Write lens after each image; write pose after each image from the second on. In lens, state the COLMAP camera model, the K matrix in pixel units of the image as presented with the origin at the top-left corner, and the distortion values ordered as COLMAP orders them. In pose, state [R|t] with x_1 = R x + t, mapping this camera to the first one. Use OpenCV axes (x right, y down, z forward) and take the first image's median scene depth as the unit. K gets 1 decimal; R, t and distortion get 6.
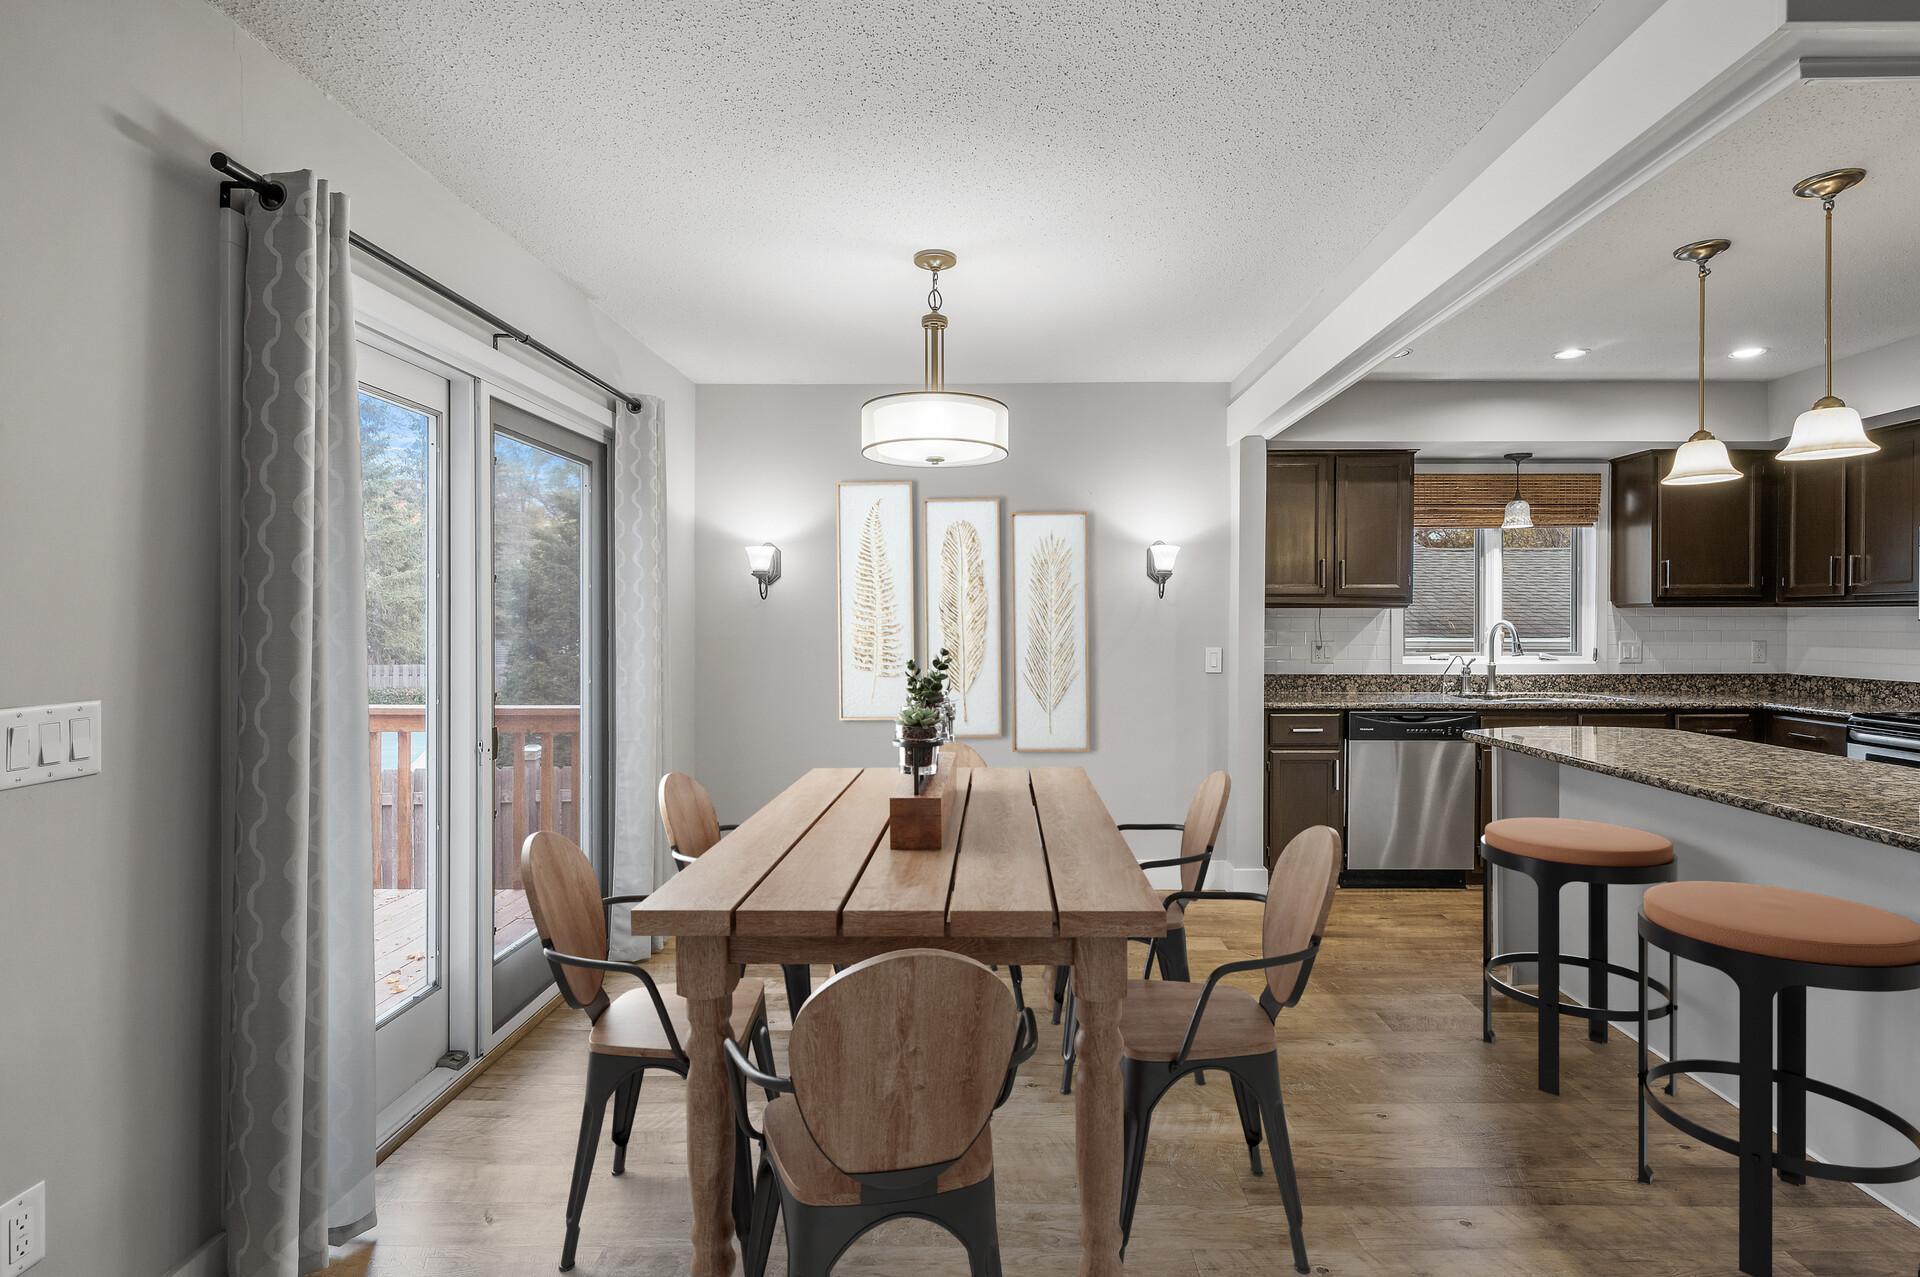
lens RADIAL K [[927.9, 0, 992.6], [0, 927.9, 620.5], [0, 0, 1]] dist [0.000946, 0.000081]
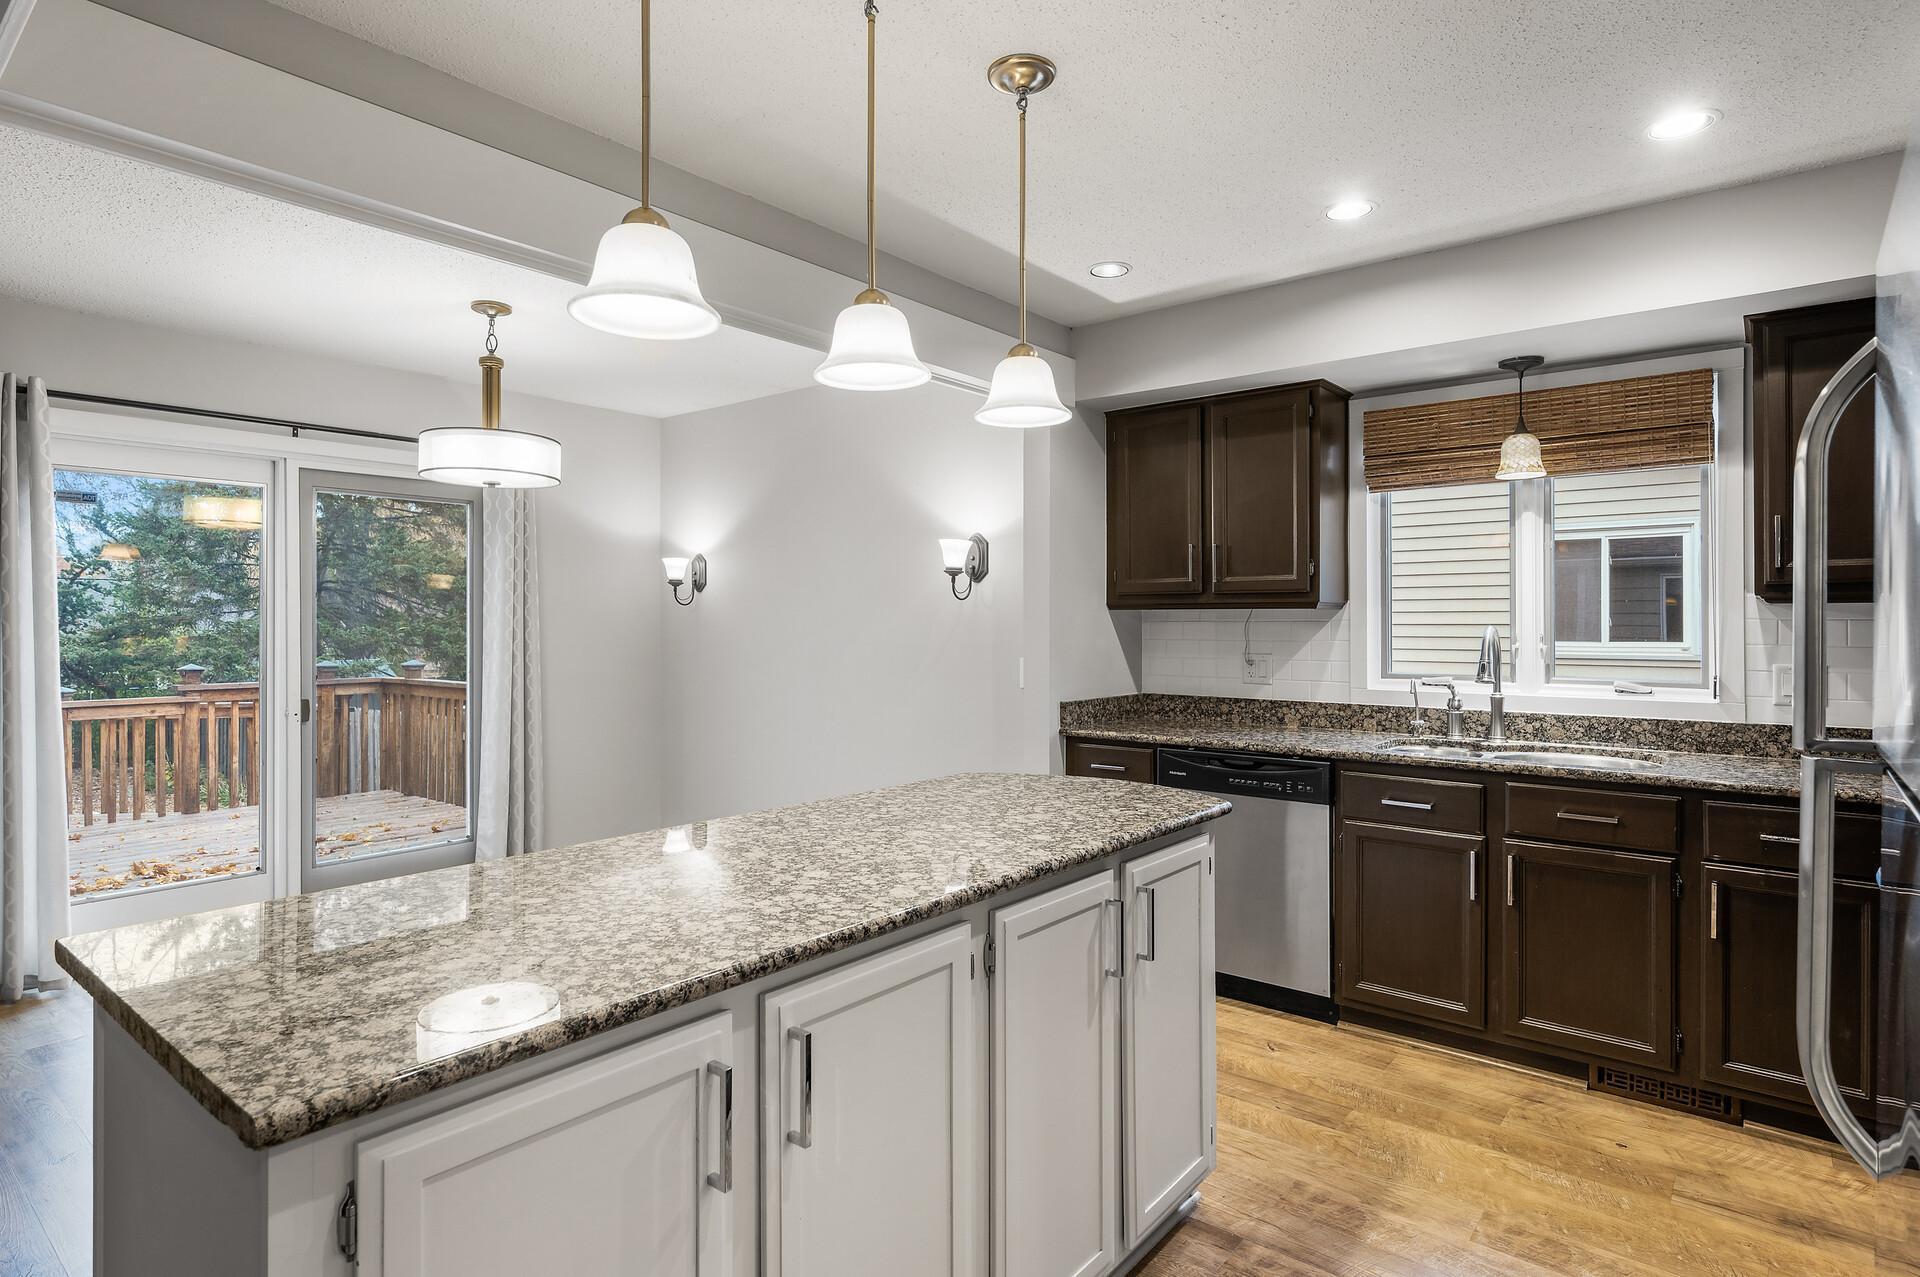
lens RADIAL K [[1008.8, 0, 958.9], [0, 1008.8, 626.2], [0, 0, 1]] dist [-0.003473, -0.000534]
pose [[0.779956, 0.003346, -0.625826, 0.716053], [-0.001028, 0.999991, 0.004065, -0.002952], [0.625834, -0.002527, 0.779952, 0.244980]]
